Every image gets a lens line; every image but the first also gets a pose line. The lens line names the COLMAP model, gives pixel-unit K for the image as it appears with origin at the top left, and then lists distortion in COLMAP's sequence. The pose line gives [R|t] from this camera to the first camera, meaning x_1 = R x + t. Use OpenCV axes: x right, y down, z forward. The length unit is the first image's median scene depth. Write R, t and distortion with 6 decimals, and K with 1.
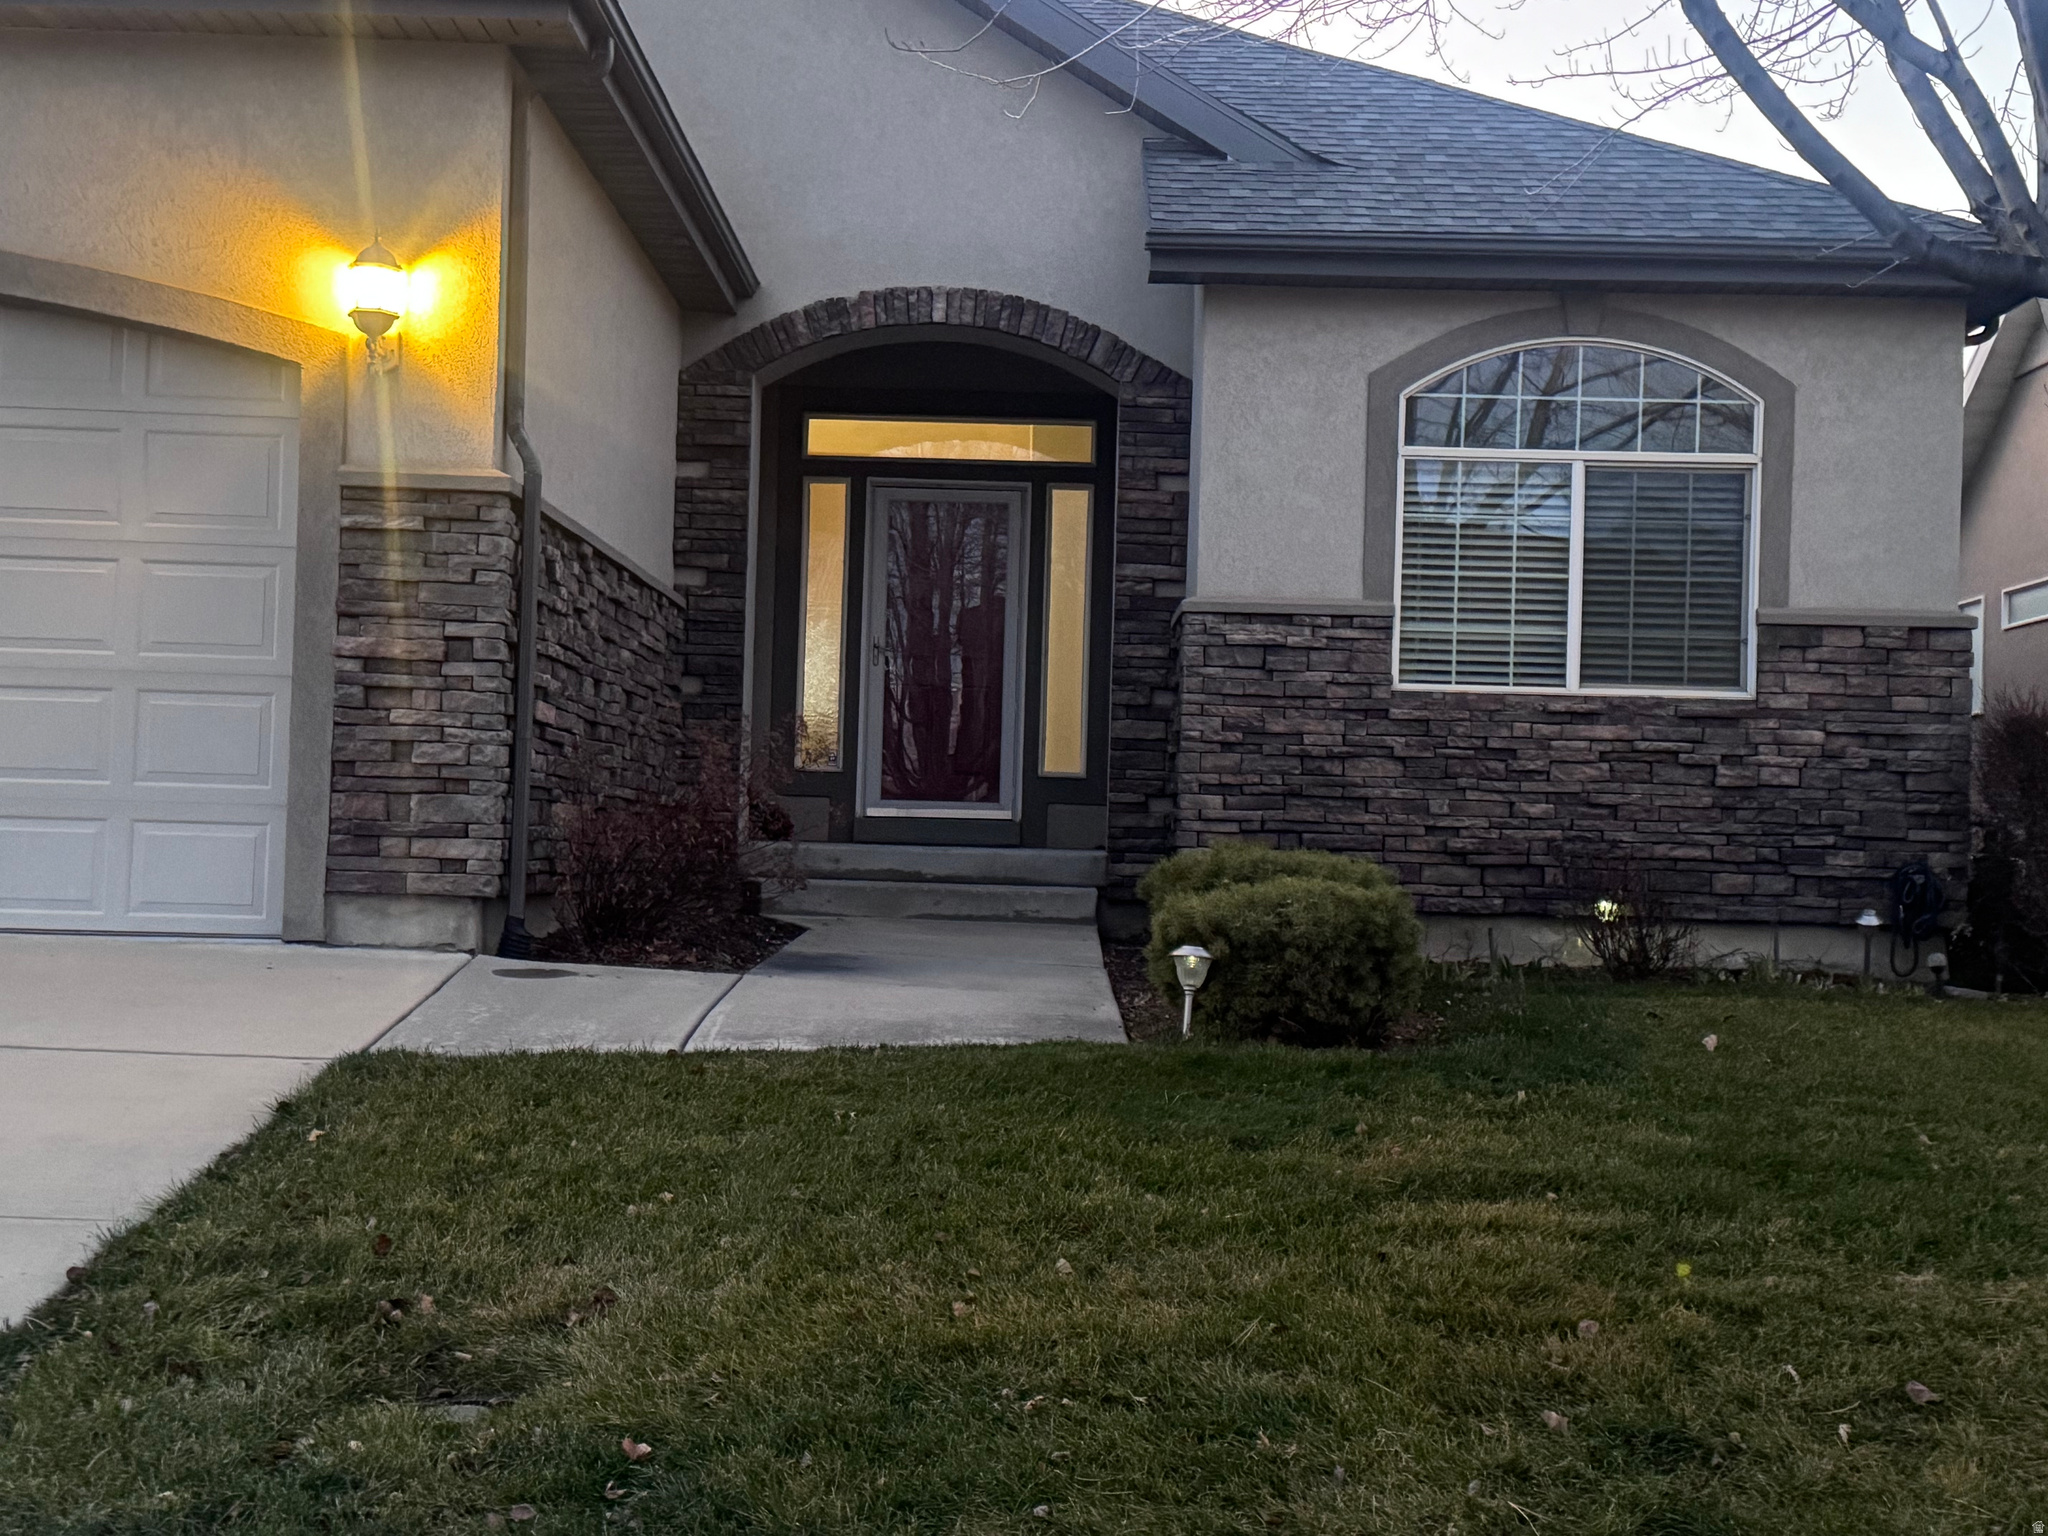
lens RADIAL K [[2679.1, 0, 1052.6], [0, 2679.1, 771.6], [0, 0, 1]] dist [0.200788, -0.400564]
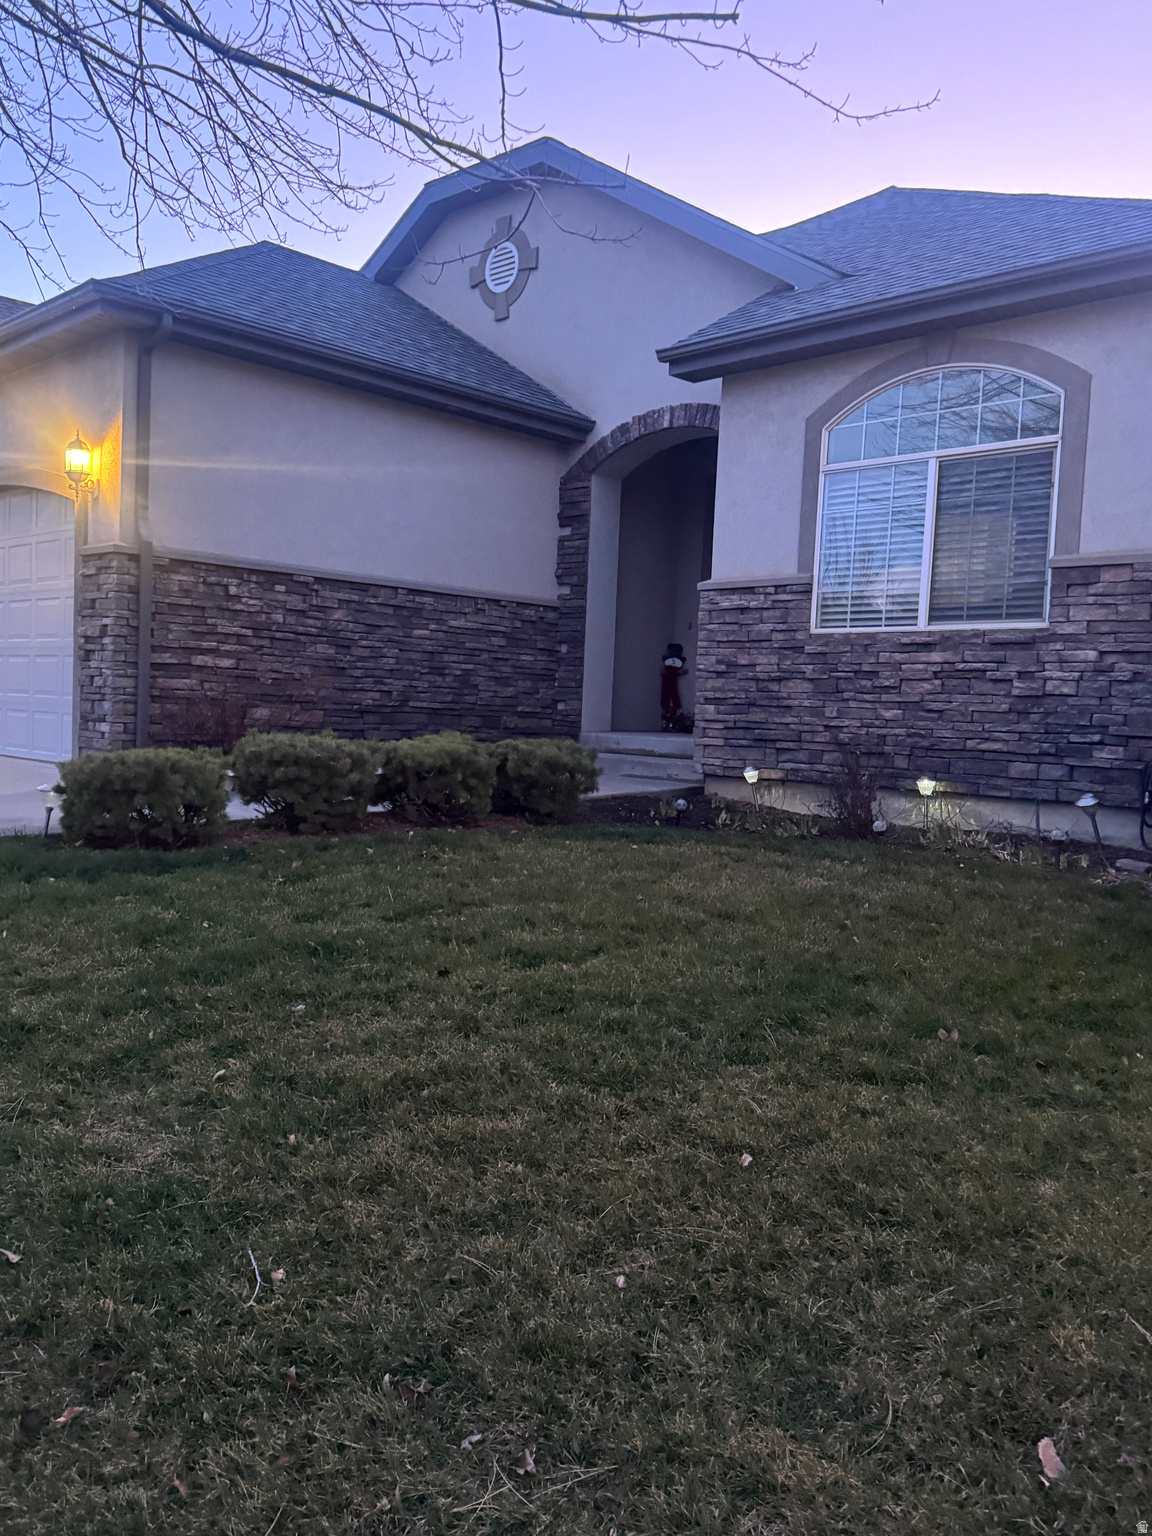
lens RADIAL K [[1258.9, 0, 574.0], [0, 1258.9, 778.9], [0, 0, 1]] dist [0.162923, -0.303088]
pose [[0.714402, 0.037079, -0.698752, 0.527149], [0.004084, 0.998357, 0.057152, 0.009297], [0.699723, -0.043683, 0.713077, 0.406815]]
